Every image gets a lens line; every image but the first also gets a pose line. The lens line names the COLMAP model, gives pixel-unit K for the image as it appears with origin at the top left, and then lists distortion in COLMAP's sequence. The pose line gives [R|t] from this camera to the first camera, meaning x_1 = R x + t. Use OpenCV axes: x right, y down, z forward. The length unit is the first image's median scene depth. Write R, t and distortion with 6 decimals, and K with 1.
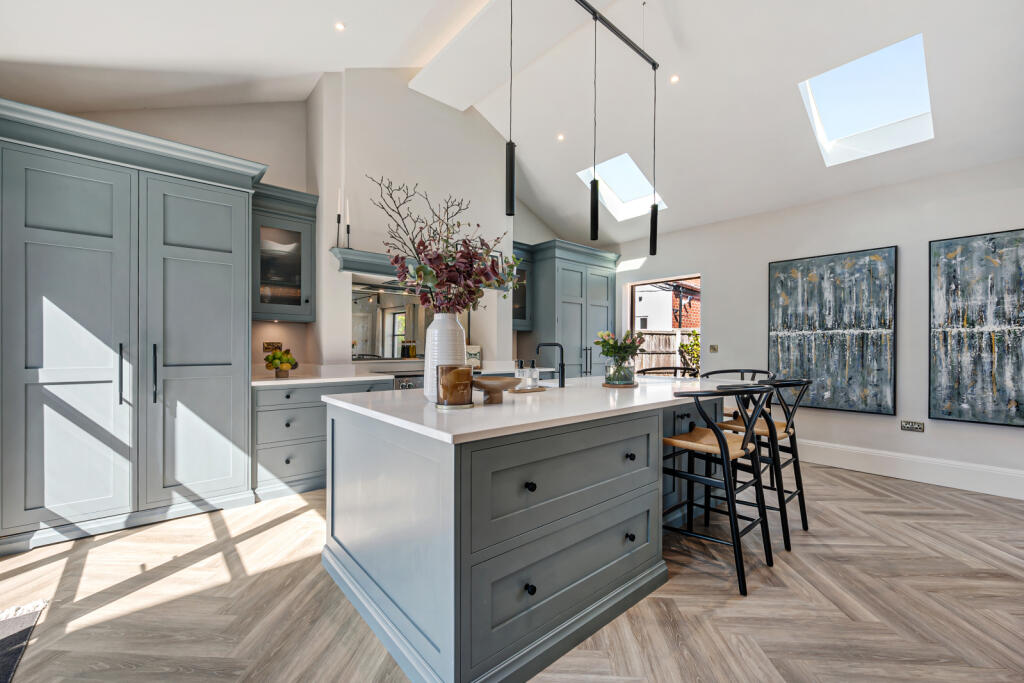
lens RADIAL K [[416.0, 0, 515.6], [0, 416.0, 348.2], [0, 0, 1]] dist [0.001327, 0.000932]
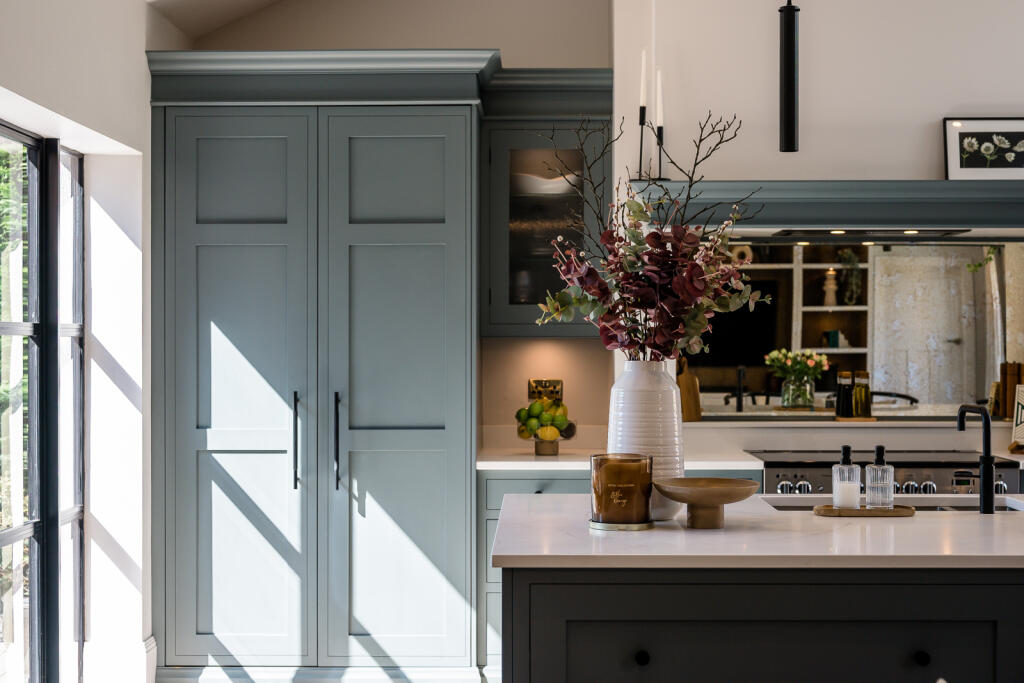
lens RADIAL K [[1493.5, 0, 512.4], [0, 1493.5, 340.4], [0, 0, 1]] dist [0.127024, 0.000000]
pose [[0.746872, -0.004084, -0.664955, 0.661478], [0.001602, 0.999989, -0.004343, -0.064682], [0.664966, 0.002179, 0.746871, -0.388185]]
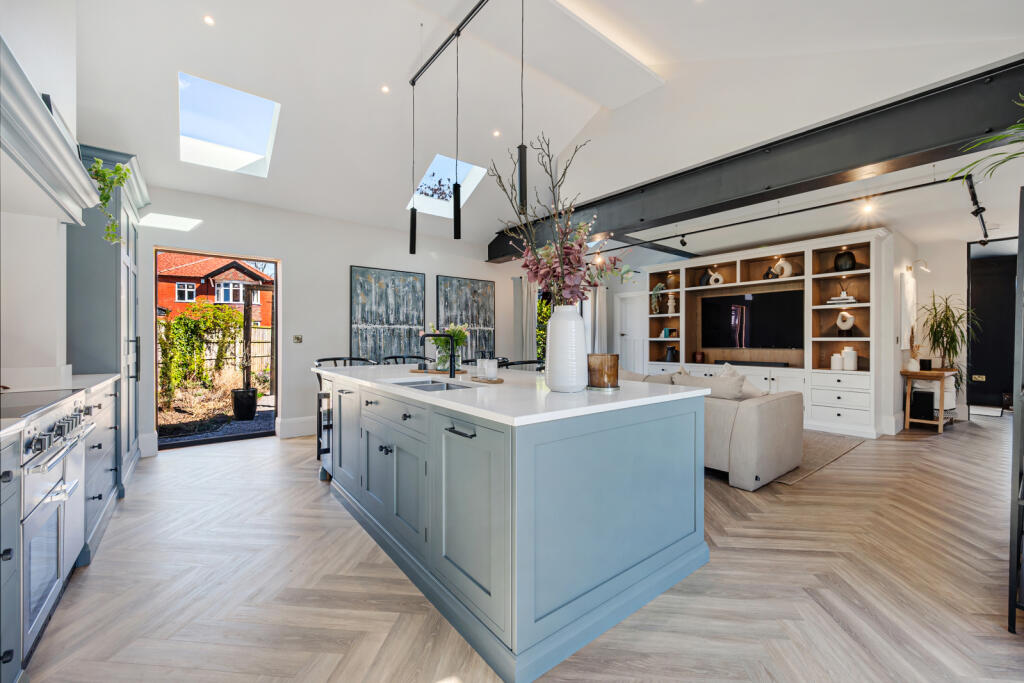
lens RADIAL K [[416.0, 0, 514.0], [0, 416.0, 343.9], [0, 0, 1]] dist [0.001327, 0.000932]
pose [[0.061798, -0.004517, 0.998078, -0.635735], [0.006199, 0.999972, 0.004142, 0.016254], [-0.998069, 0.005931, 0.061824, 0.559583]]
